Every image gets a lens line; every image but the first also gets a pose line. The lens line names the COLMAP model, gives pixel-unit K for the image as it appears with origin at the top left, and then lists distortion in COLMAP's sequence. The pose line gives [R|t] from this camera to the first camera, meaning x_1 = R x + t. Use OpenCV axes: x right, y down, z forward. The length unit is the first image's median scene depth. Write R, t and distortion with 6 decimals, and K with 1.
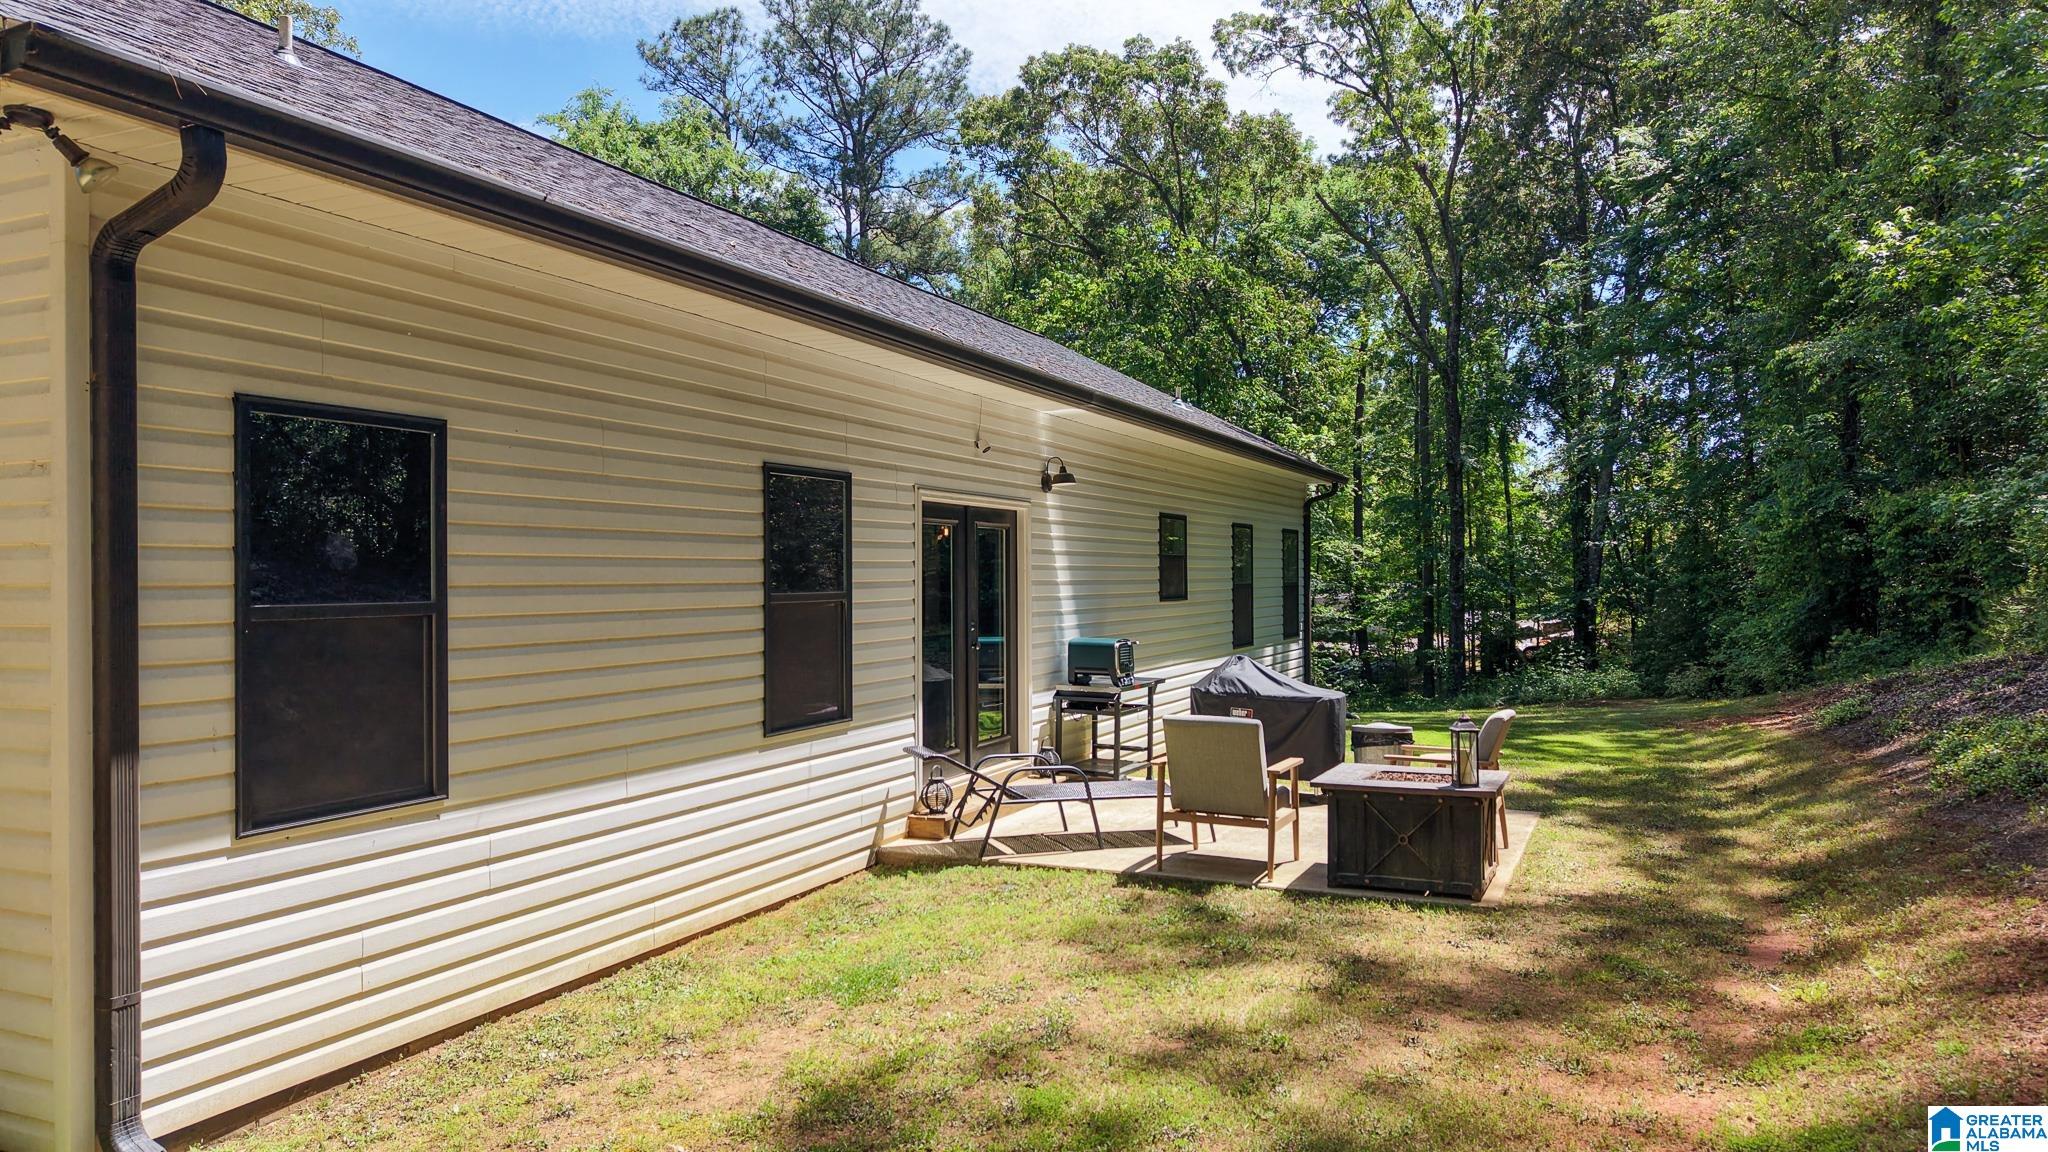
lens RADIAL K [[1370.2, 0, 1006.6], [0, 1370.2, 584.8], [0, 0, 1]] dist [0.045889, -0.055246]
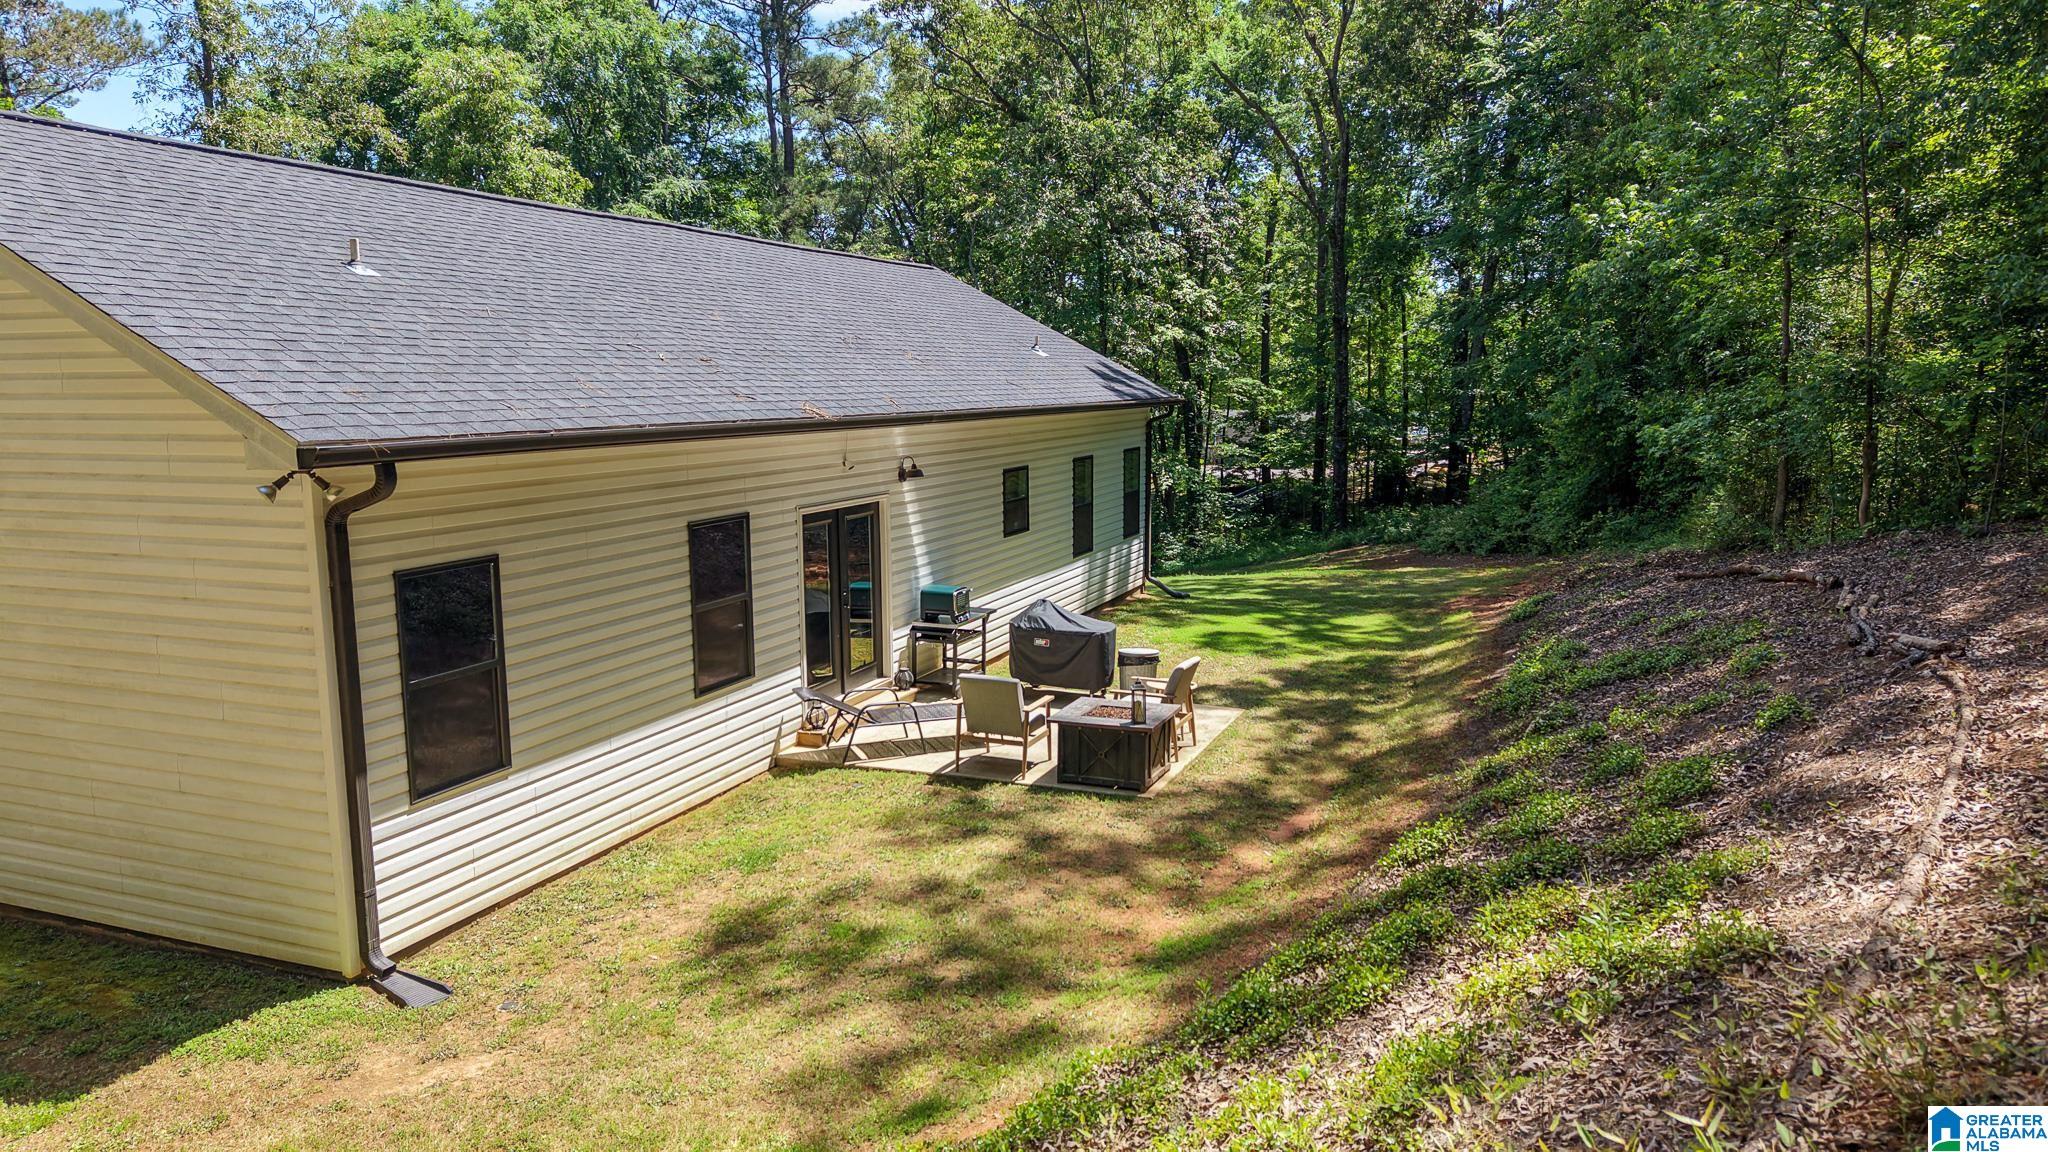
lens RADIAL K [[1370.2, 0, 1026.4], [0, 1370.2, 579.2], [0, 0, 1]] dist [0.045889, -0.055246]
pose [[0.998499, -0.010514, 0.053750, 0.107103], [0.002917, 0.990216, 0.139514, -0.220867], [-0.054691, -0.139148, 0.988760, -0.501158]]
